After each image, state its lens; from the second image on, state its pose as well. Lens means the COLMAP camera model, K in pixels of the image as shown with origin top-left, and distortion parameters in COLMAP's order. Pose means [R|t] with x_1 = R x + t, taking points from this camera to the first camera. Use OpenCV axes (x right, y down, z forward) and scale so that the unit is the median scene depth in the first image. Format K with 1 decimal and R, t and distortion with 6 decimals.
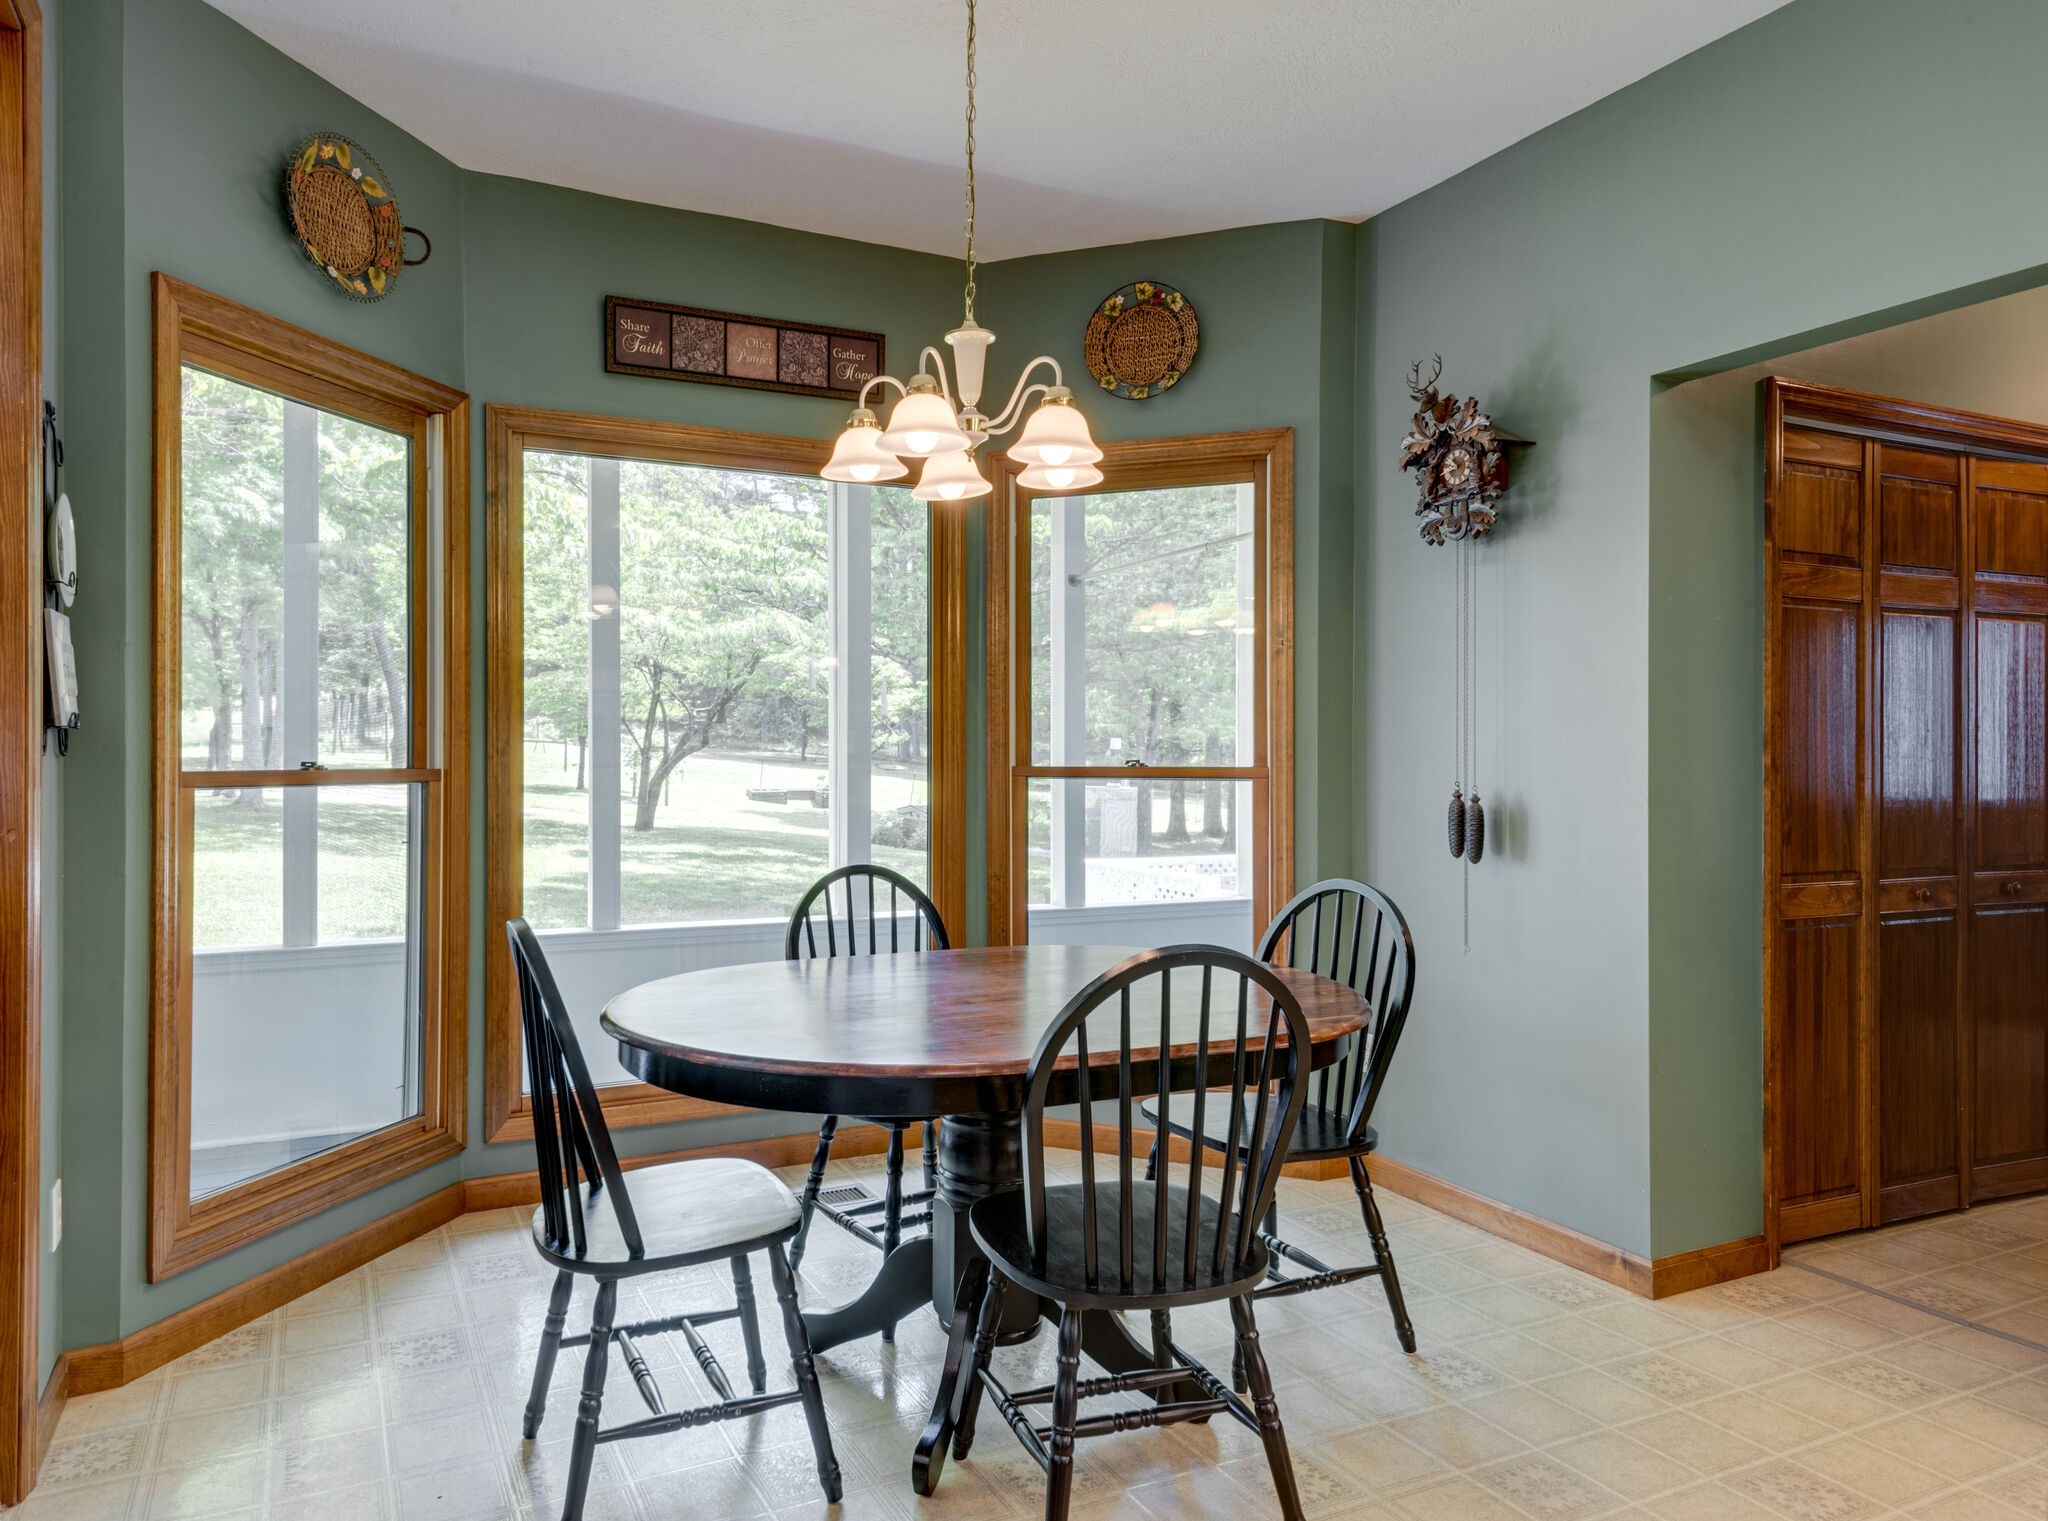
lens RADIAL K [[1260.6, 0, 1019.4], [0, 1260.6, 765.3], [0, 0, 1]] dist [0.018822, -0.004375]
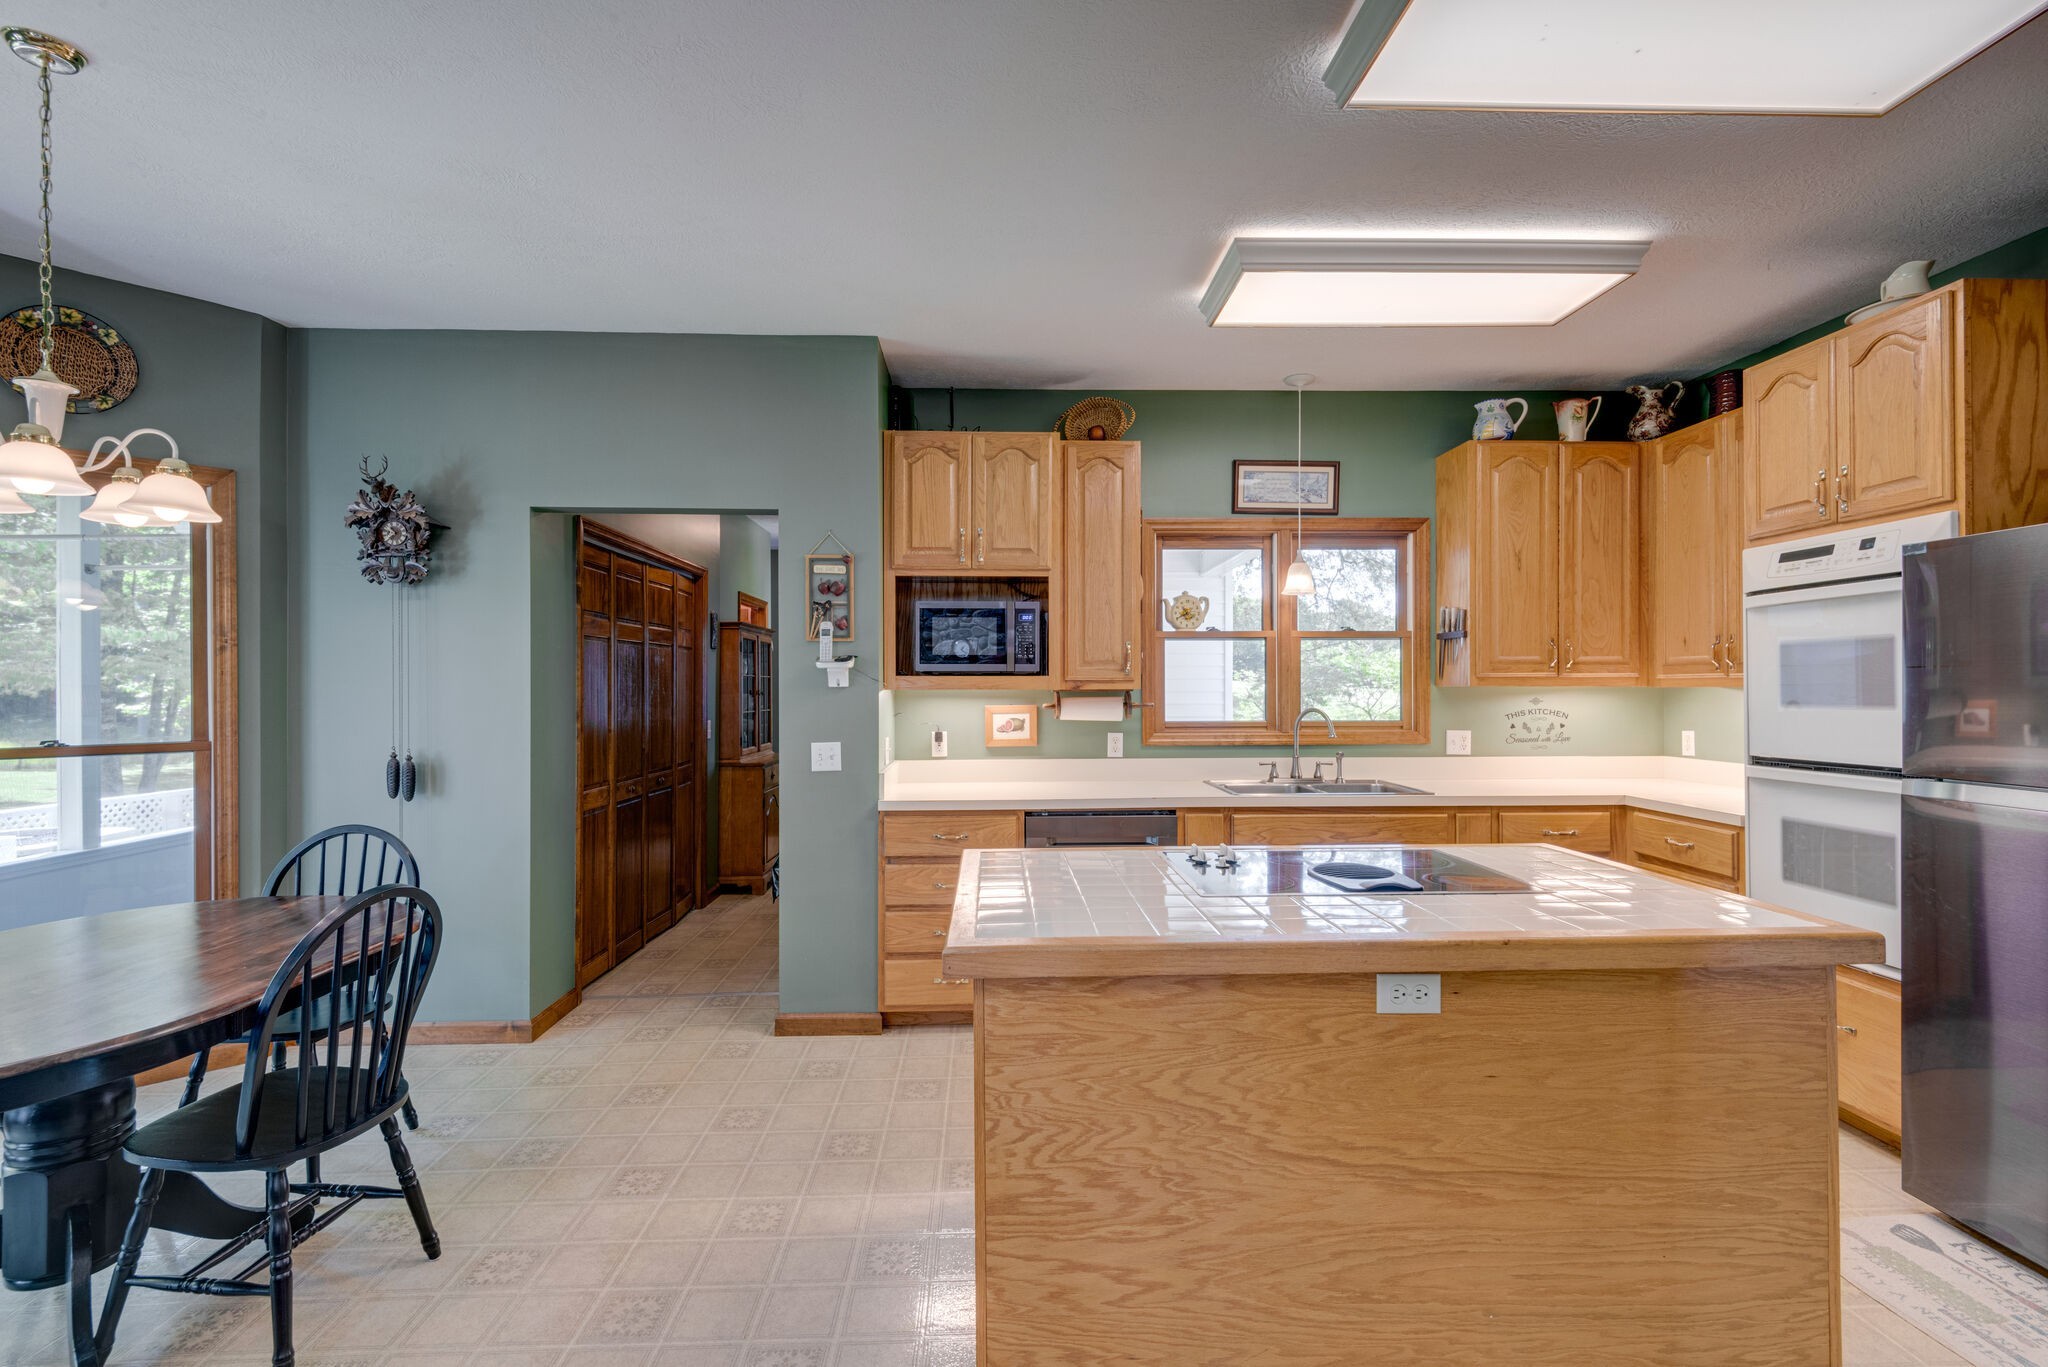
lens RADIAL K [[902.9, 0, 1016.5], [0, 902.9, 679.4], [0, 0, 1]] dist [-0.004007, -0.000874]
pose [[0.380741, 0.004717, 0.924670, -0.348771], [-0.000007, 0.999987, -0.005099, -0.060125], [-0.924682, 0.001935, 0.380737, -0.070311]]
